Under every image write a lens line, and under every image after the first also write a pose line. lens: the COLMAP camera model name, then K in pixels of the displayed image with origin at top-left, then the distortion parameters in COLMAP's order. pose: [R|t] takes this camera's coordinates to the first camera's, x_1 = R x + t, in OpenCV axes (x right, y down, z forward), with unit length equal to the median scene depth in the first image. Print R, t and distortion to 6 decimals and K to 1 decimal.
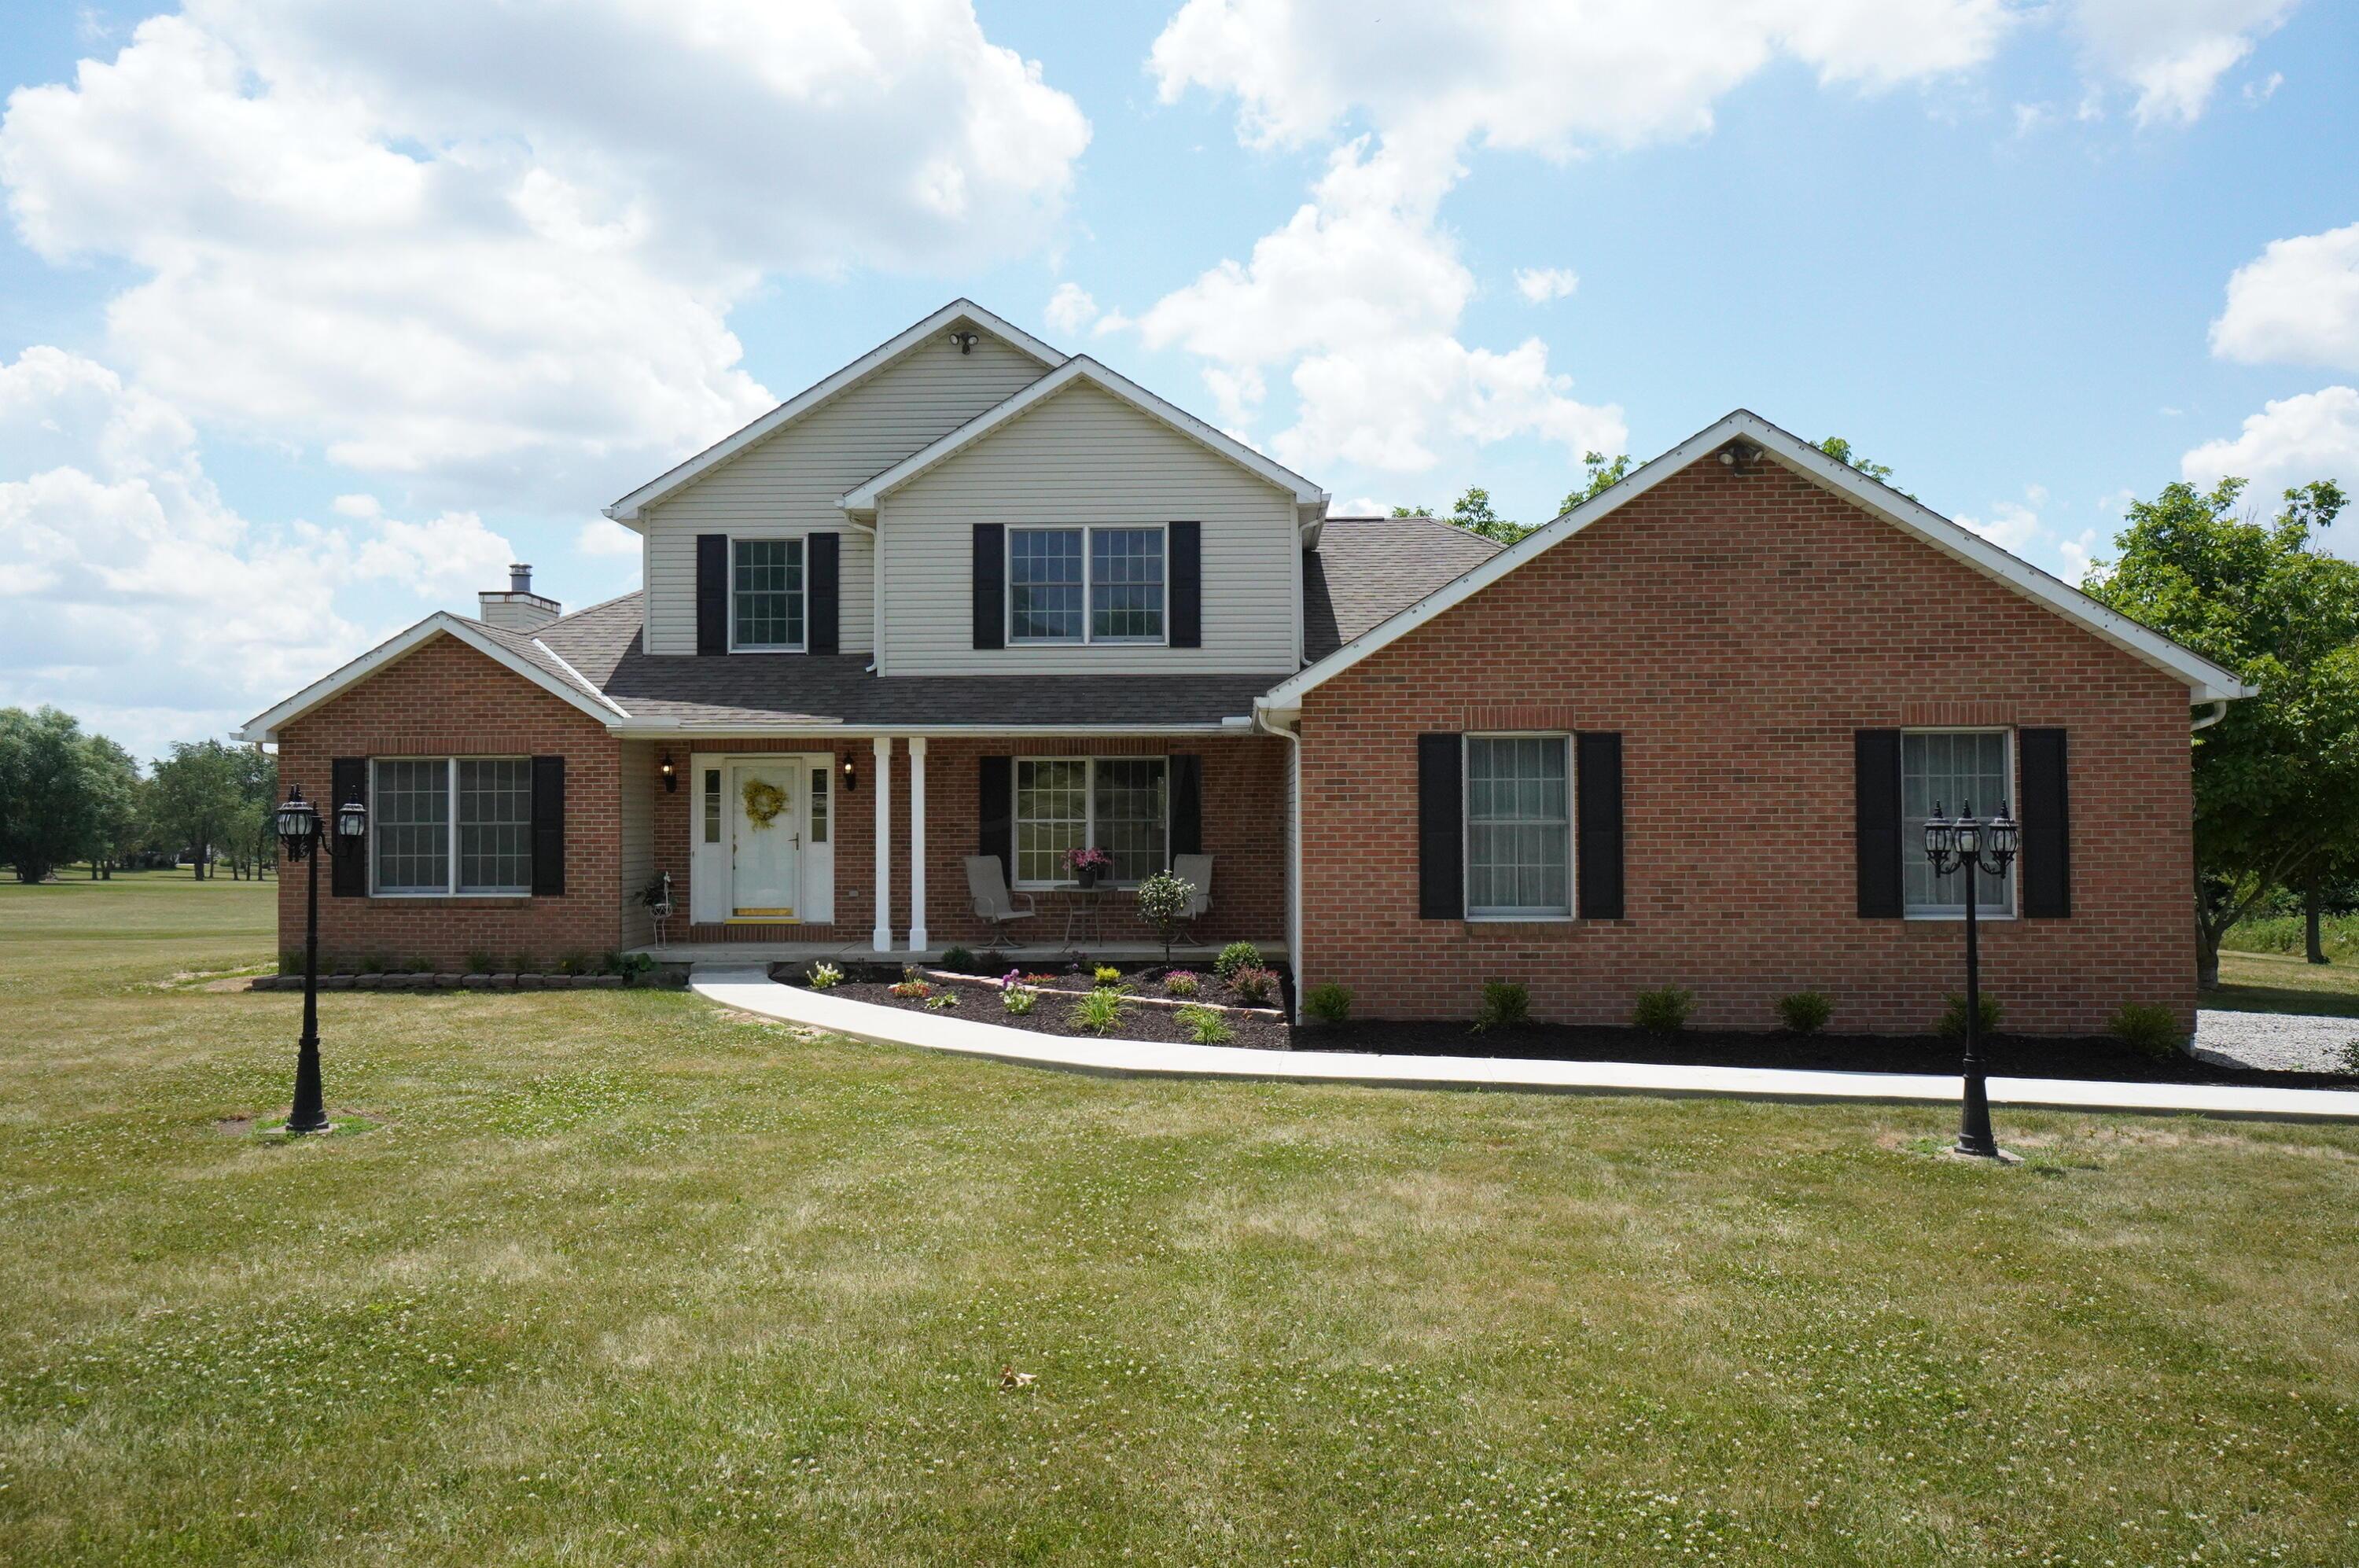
lens RADIAL K [[1750.0, 0, 1160.5], [0, 1750.0, 793.2], [0, 0, 1]] dist [0.022629, 0.013188]
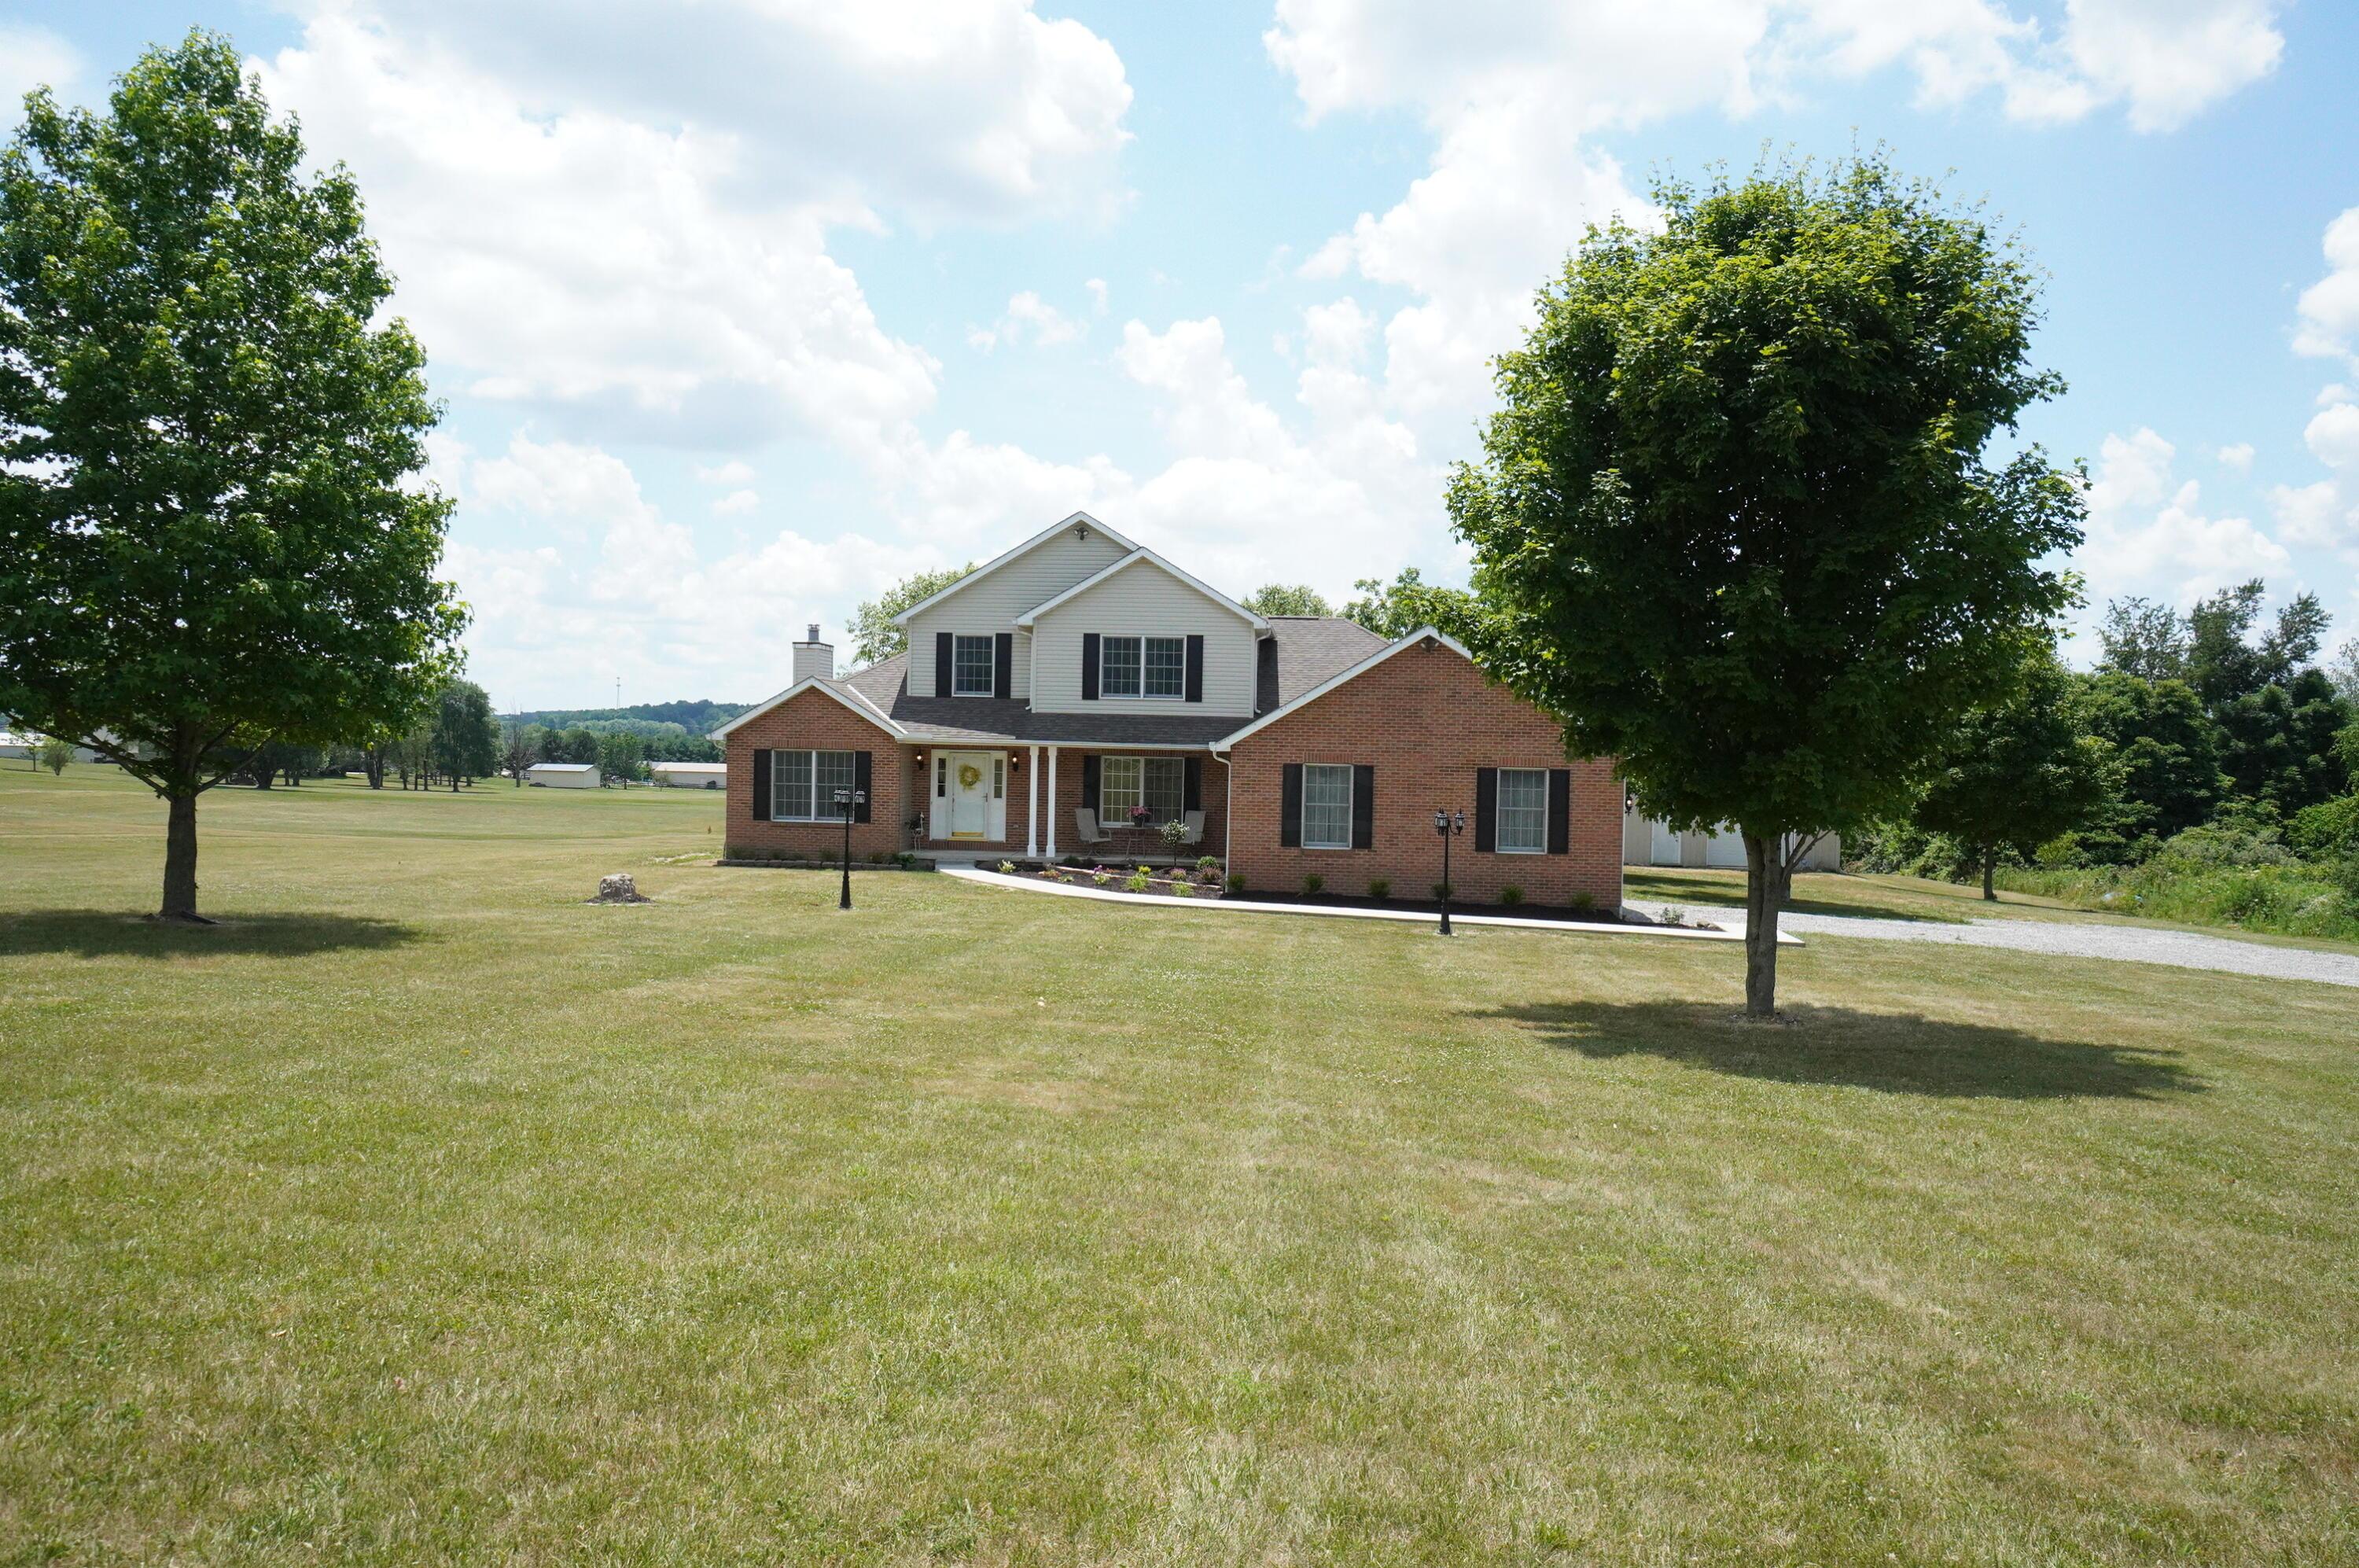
lens RADIAL K [[1750.0, 0, 1151.3], [0, 1750.0, 827.7], [0, 0, 1]] dist [0.022629, 0.013188]
pose [[0.998170, 0.028651, -0.053260, 0.074261], [-0.025429, 0.997861, 0.060225, -0.060979], [0.054871, -0.058760, 0.996763, -0.911935]]
